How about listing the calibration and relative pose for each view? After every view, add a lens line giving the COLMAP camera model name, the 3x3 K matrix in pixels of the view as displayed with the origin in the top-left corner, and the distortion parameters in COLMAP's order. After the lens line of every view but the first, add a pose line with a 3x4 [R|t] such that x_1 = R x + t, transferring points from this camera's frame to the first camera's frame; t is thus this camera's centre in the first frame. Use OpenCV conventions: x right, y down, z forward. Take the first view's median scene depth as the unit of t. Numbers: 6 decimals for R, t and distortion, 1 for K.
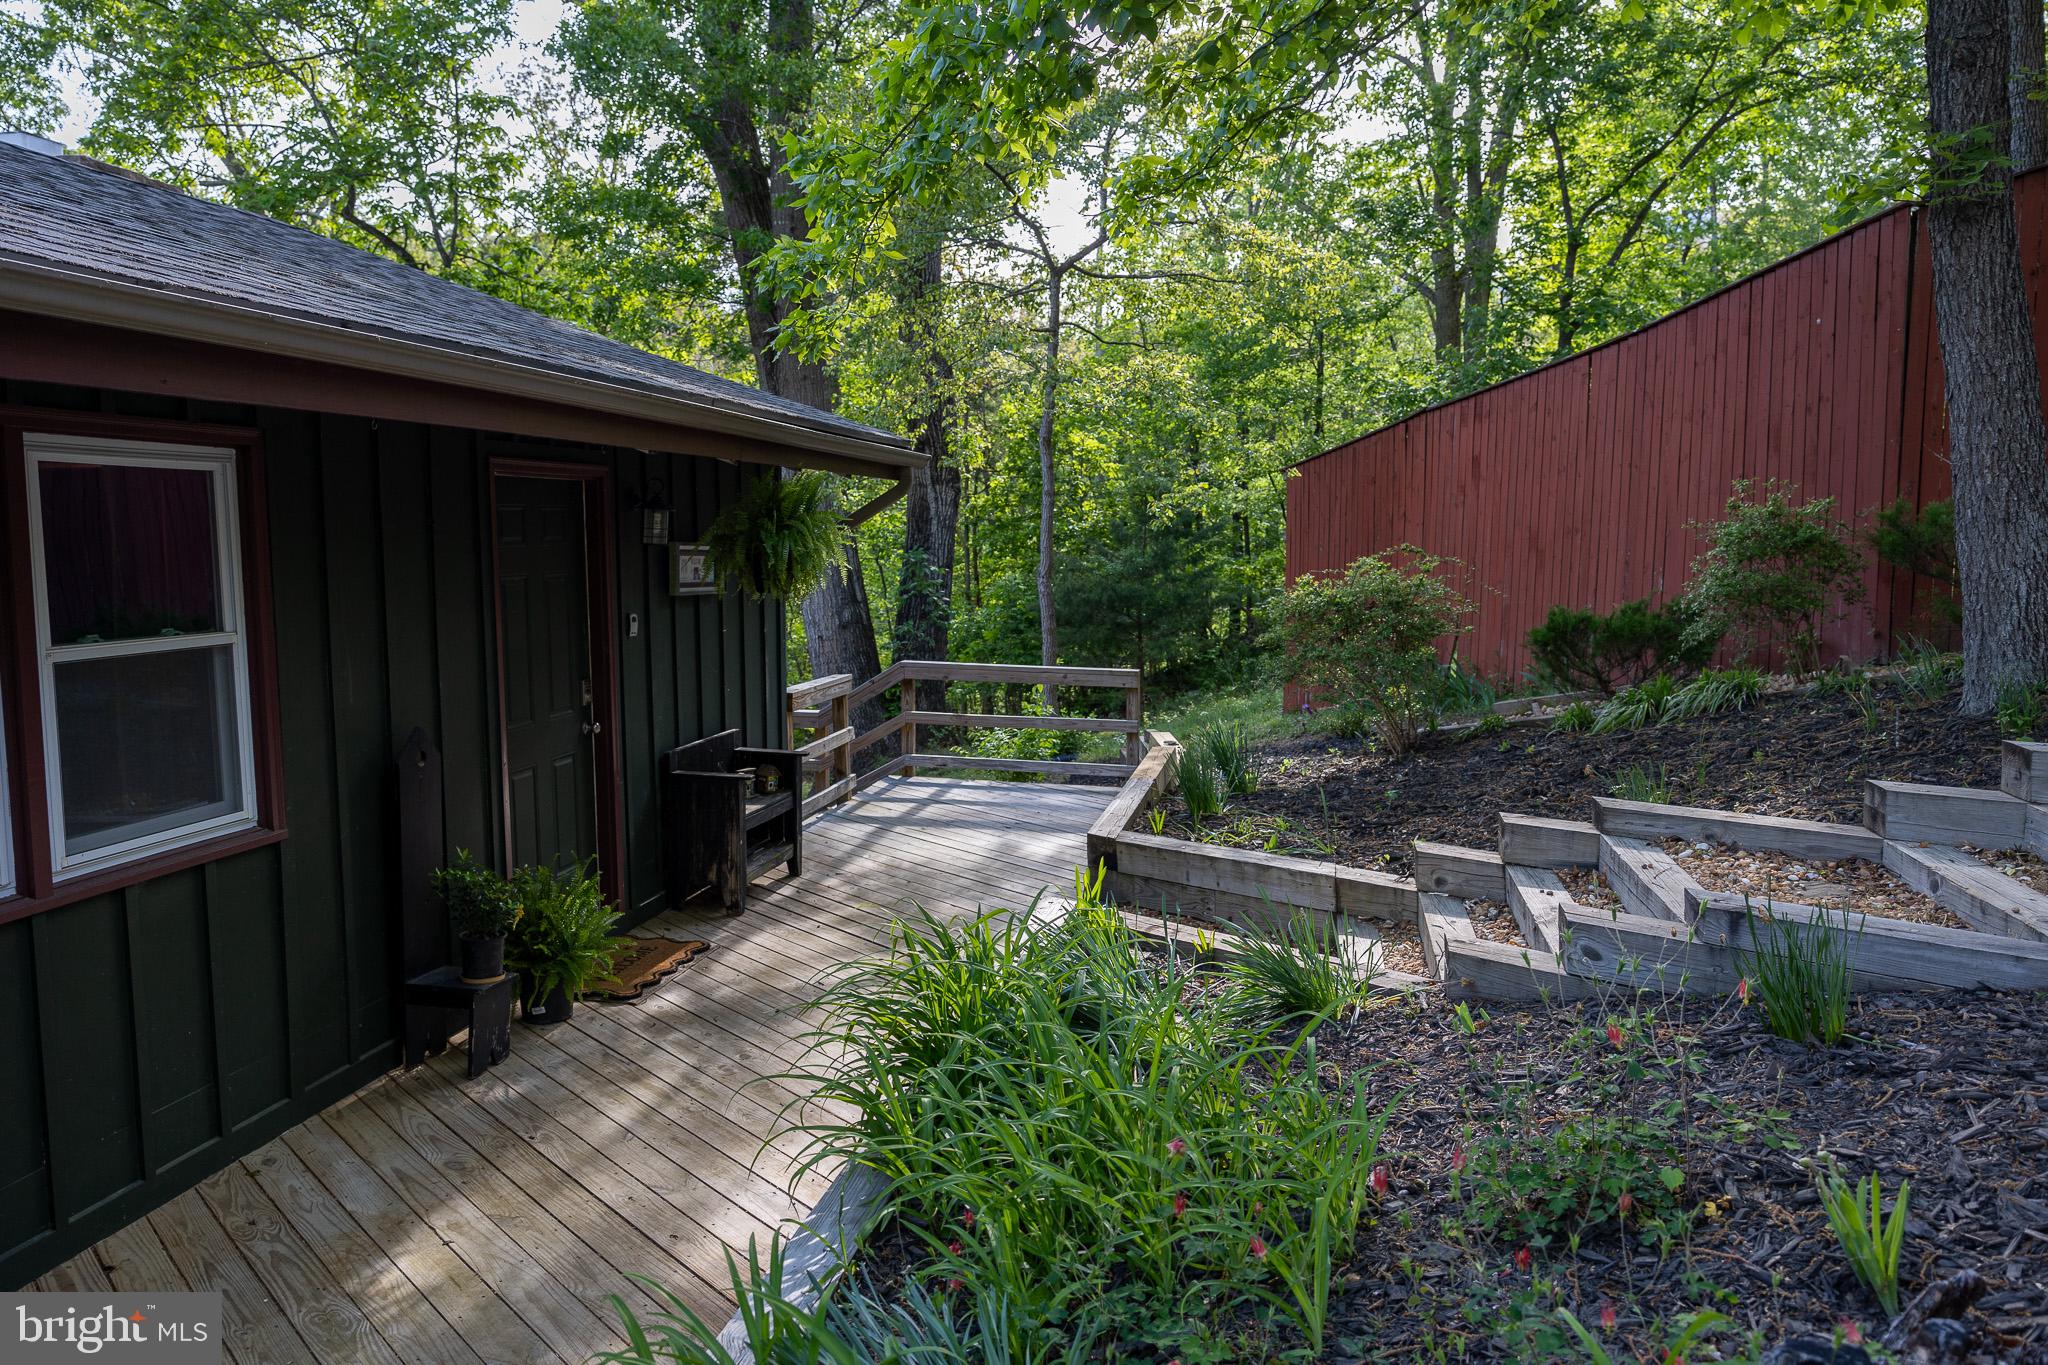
lens RADIAL K [[1452.9, 0, 1024.0], [0, 1452.9, 682.5], [0, 0, 1]] dist [-0.004687, 0.000036]
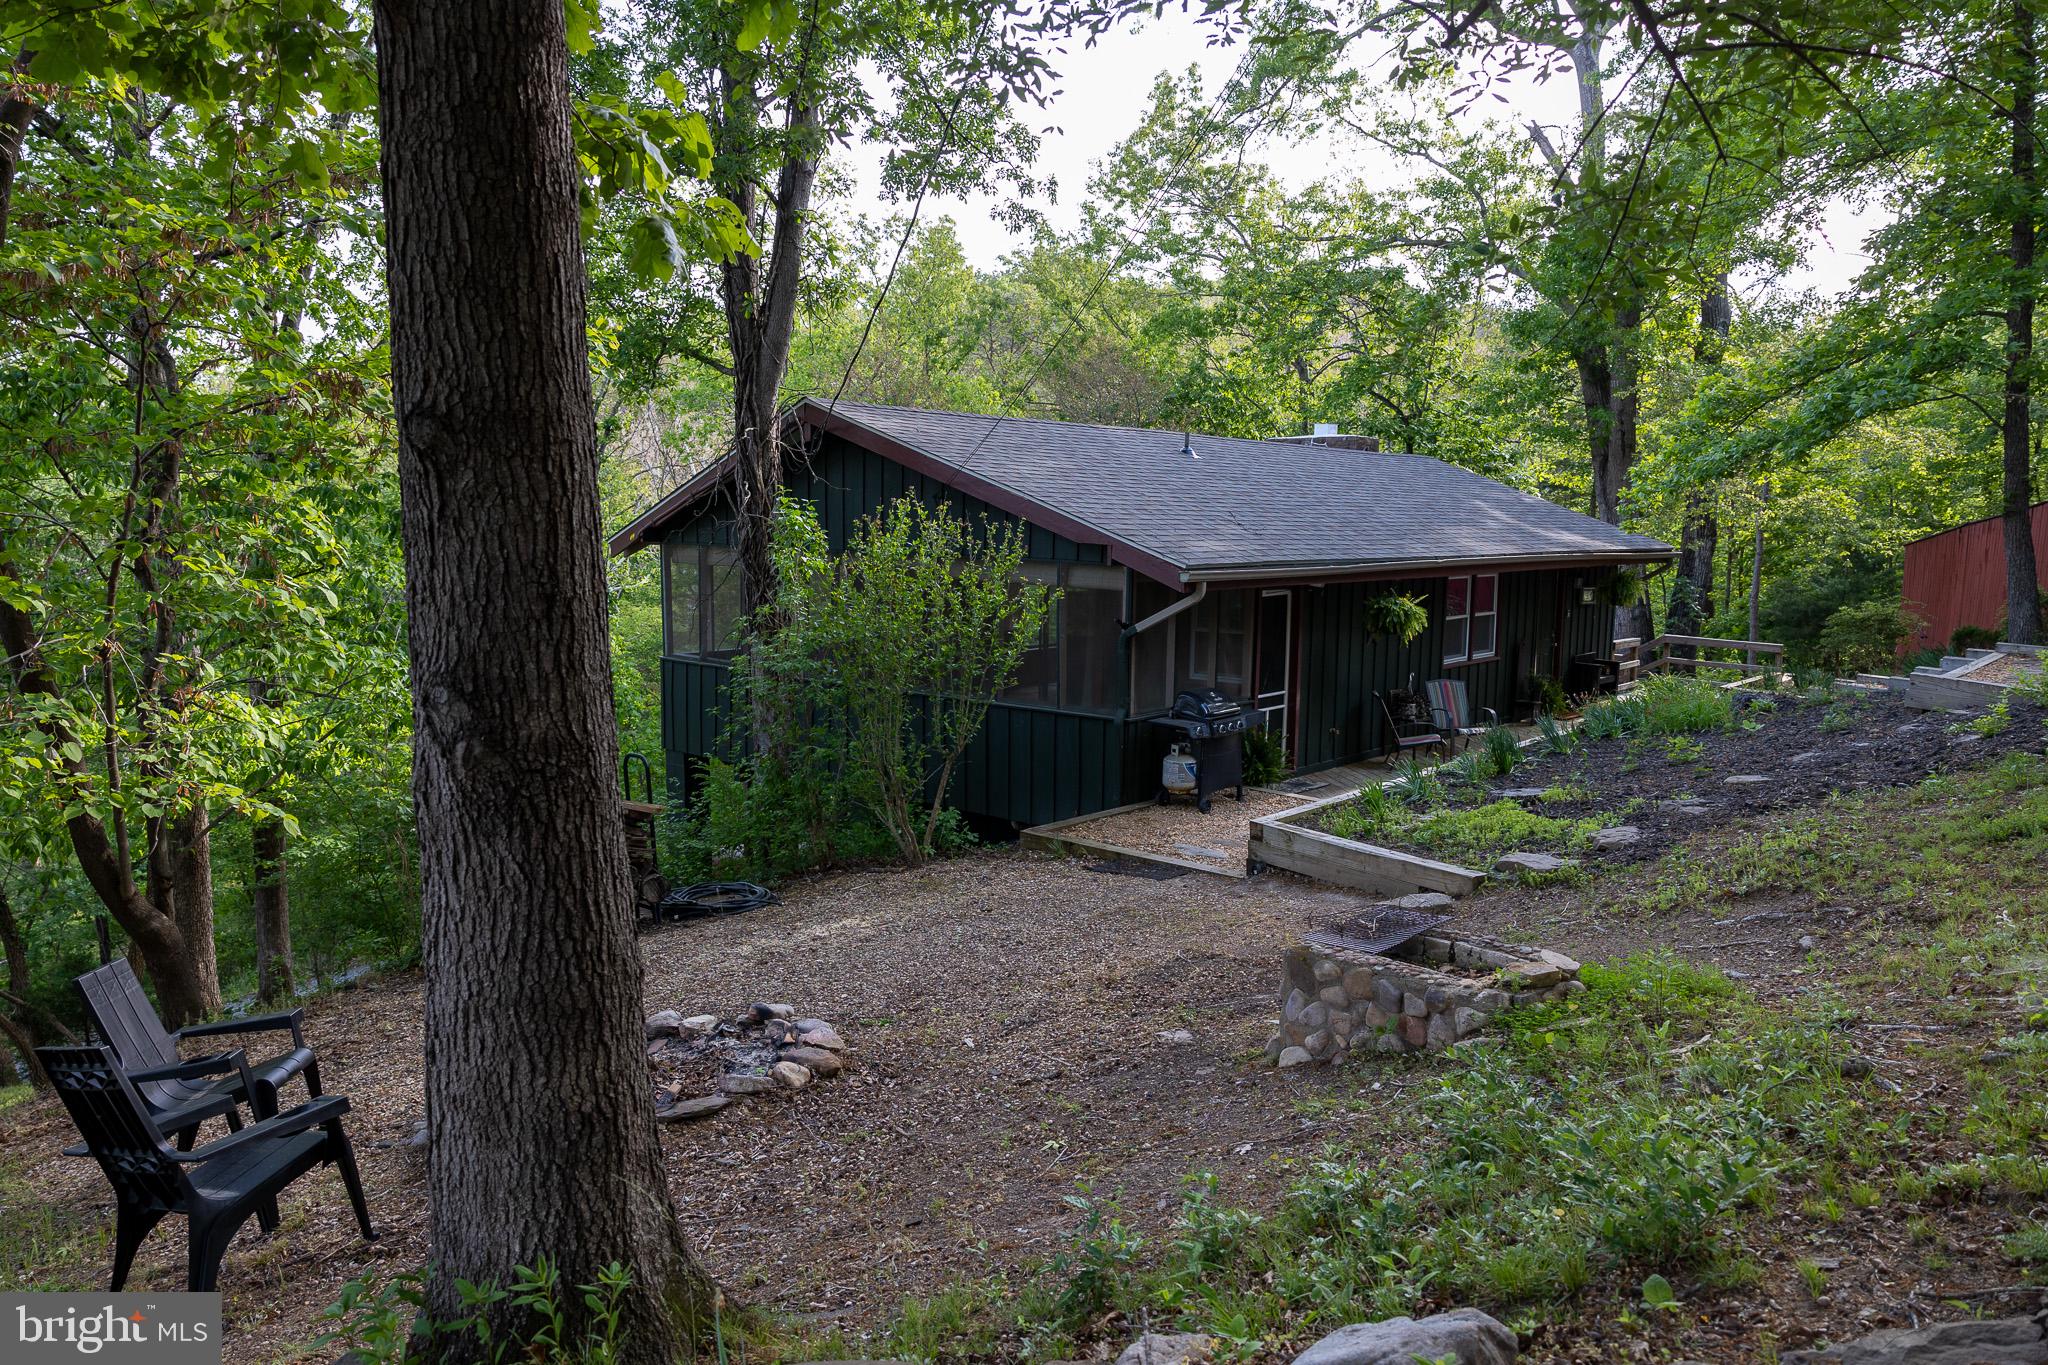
lens RADIAL K [[1373.4, 0, 998.8], [0, 1373.4, 680.2], [0, 0, 1]] dist [-0.007955, 0.000569]
pose [[0.852370, 0.075883, -0.517405, 0.221612], [-0.068832, 0.997088, 0.032839, 0.088930], [0.518390, 0.007623, 0.855111, -2.131513]]
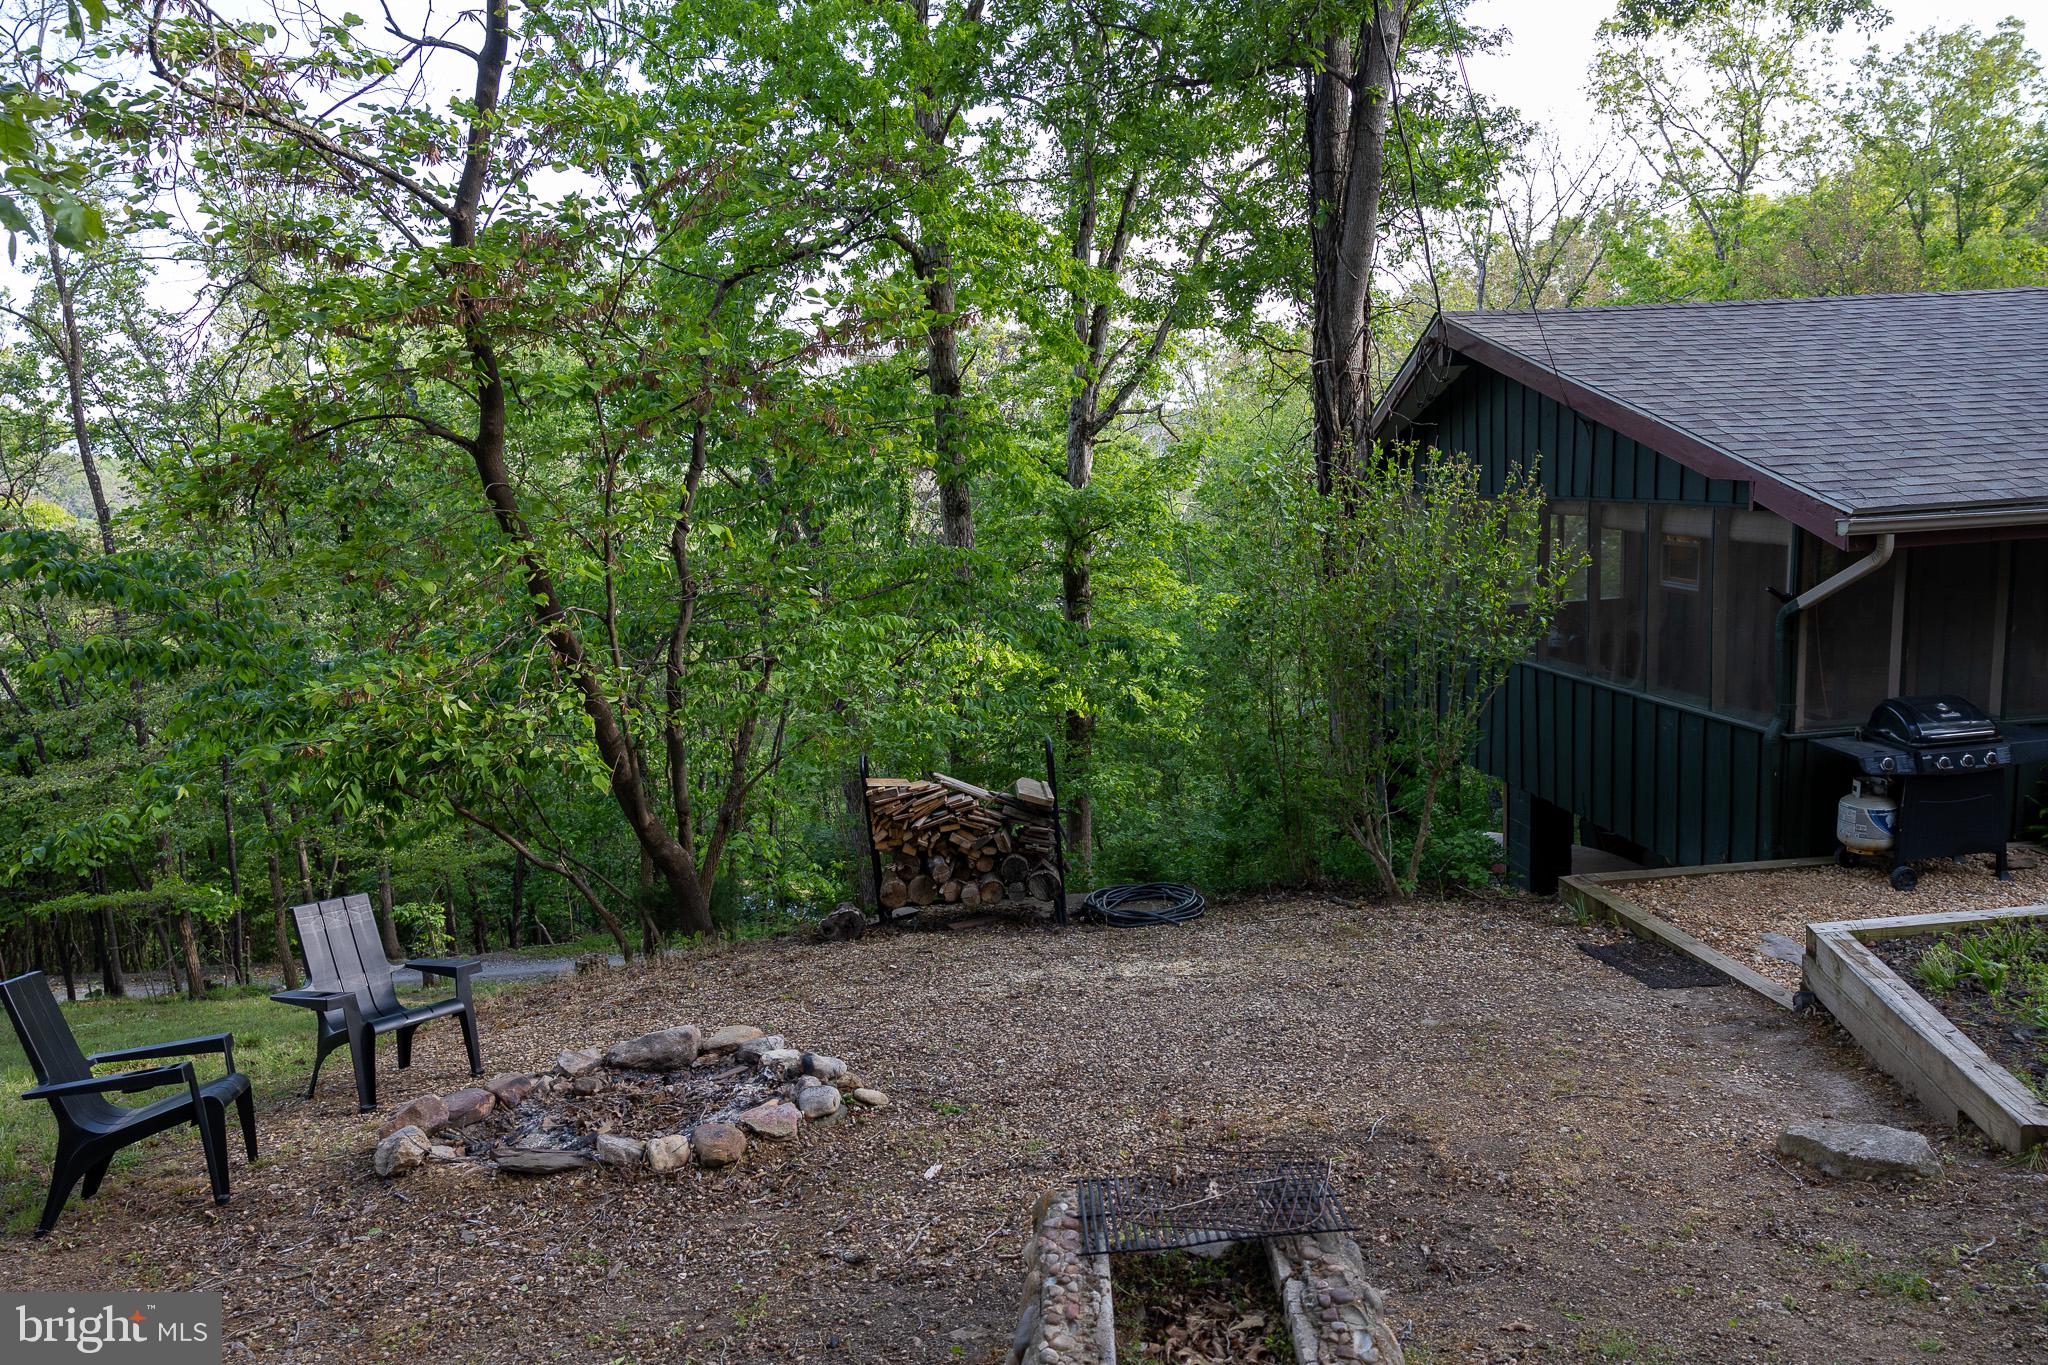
lens RADIAL K [[1375.7, 0, 1021.2], [0, 1375.7, 684.9], [0, 0, 1]] dist [0.001110, 0.003823]
pose [[0.289181, 0.139737, -0.947020, 0.400099], [-0.048706, 0.990155, 0.131229, 0.014448], [0.956035, 0.008177, 0.293140, -1.519642]]
